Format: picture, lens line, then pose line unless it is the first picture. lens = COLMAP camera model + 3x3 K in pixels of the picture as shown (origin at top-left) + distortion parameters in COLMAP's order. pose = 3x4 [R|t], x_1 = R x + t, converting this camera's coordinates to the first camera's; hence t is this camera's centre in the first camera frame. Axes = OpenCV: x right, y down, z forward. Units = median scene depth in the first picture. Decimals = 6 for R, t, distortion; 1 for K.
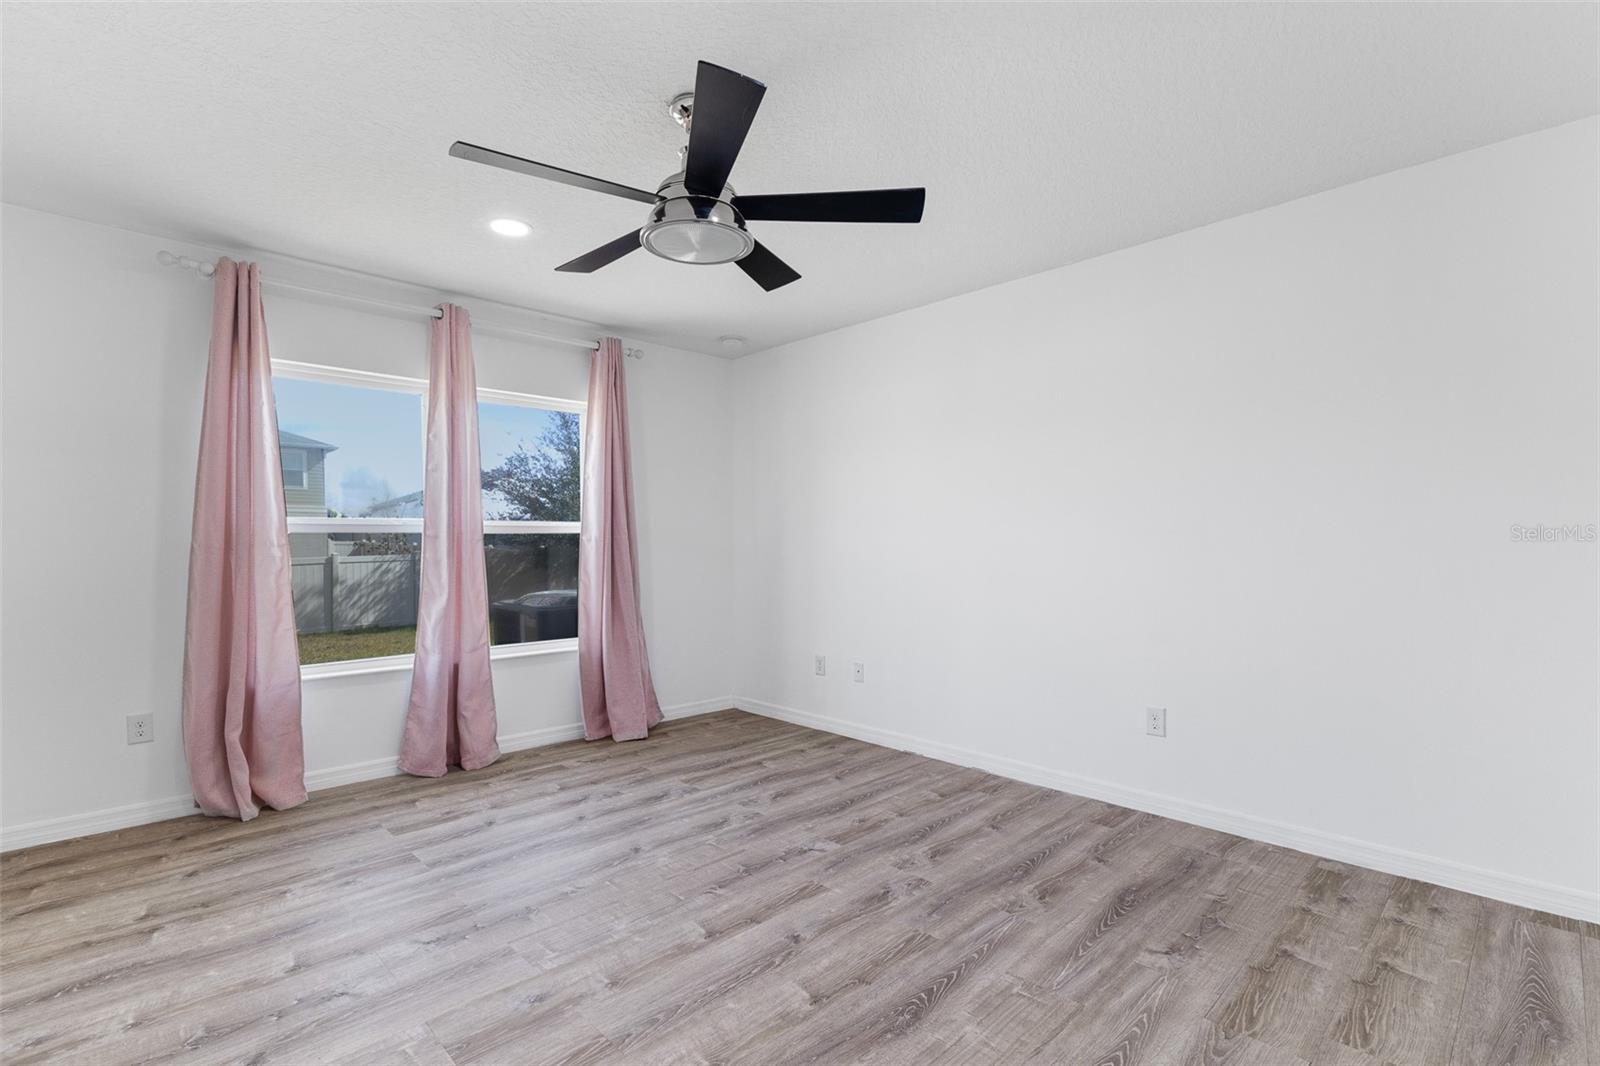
lens RADIAL K [[757.5, 0, 793.9], [0, 757.5, 541.2], [0, 0, 1]] dist [-0.003992, -0.002185]
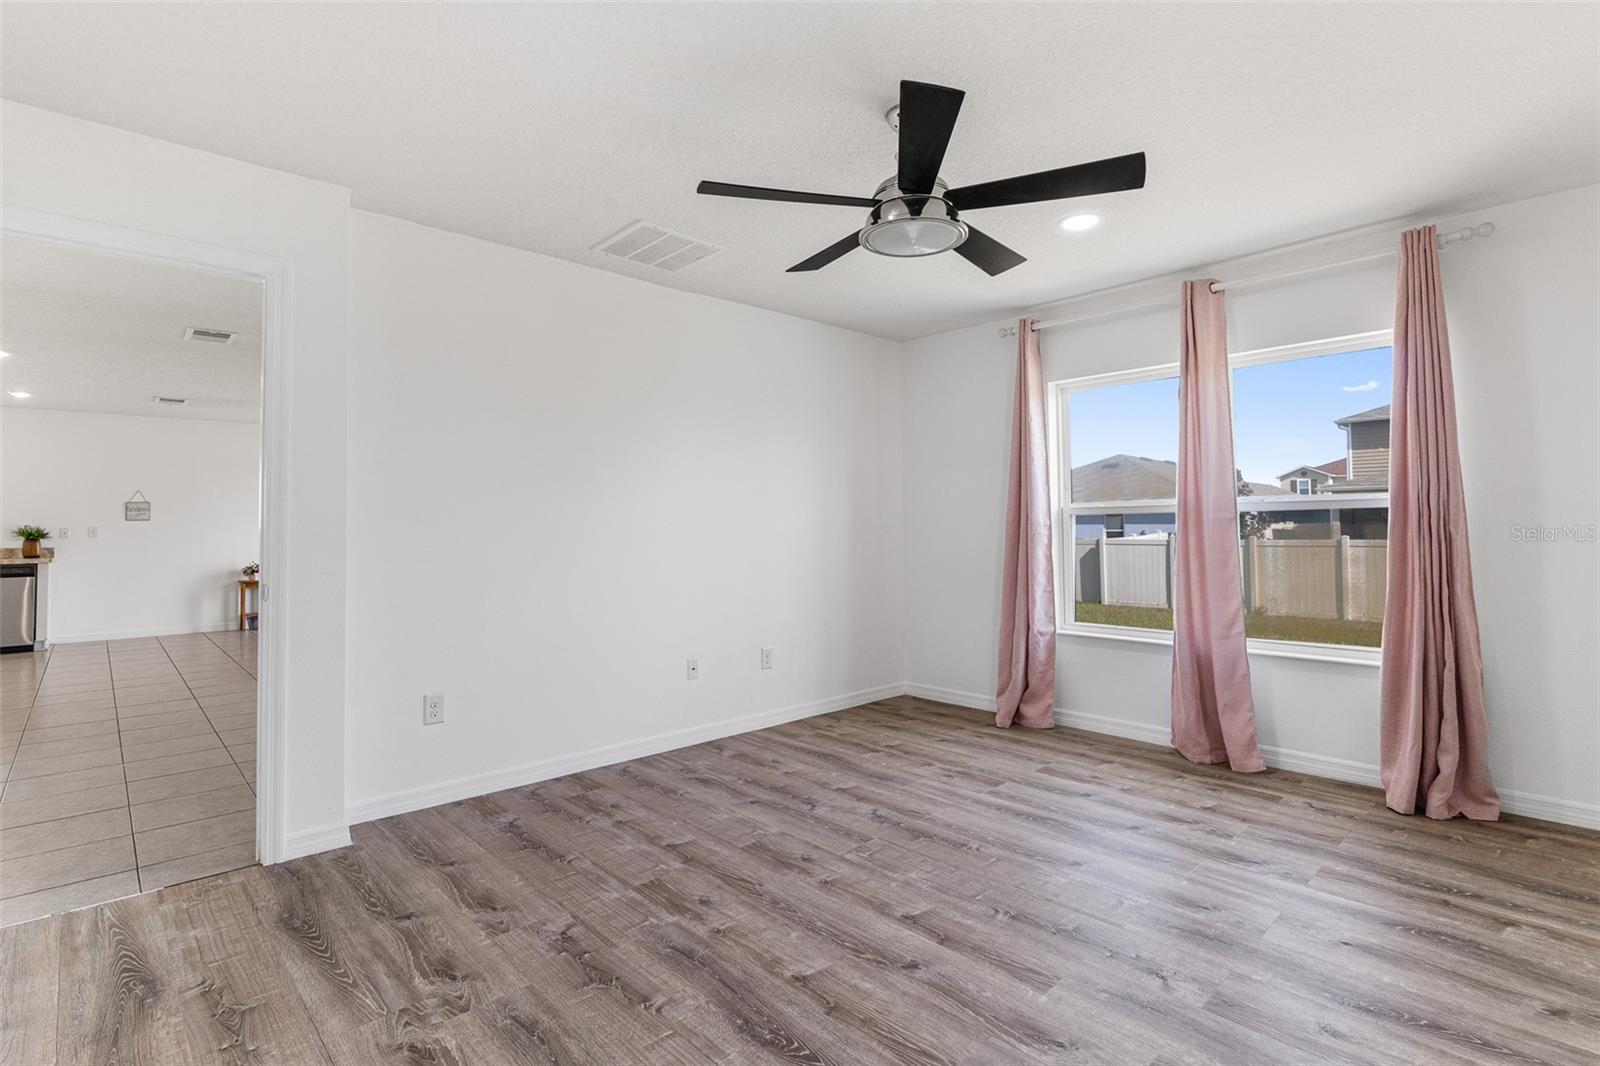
lens RADIAL K [[757.5, 0, 804.8], [0, 757.5, 504.9], [0, 0, 1]] dist [-0.003992, -0.002185]
pose [[-0.017276, -0.025180, -0.999534, 0.589329], [0.012282, 0.999602, -0.025394, -0.004484], [0.999775, -0.012715, -0.016960, 0.570012]]
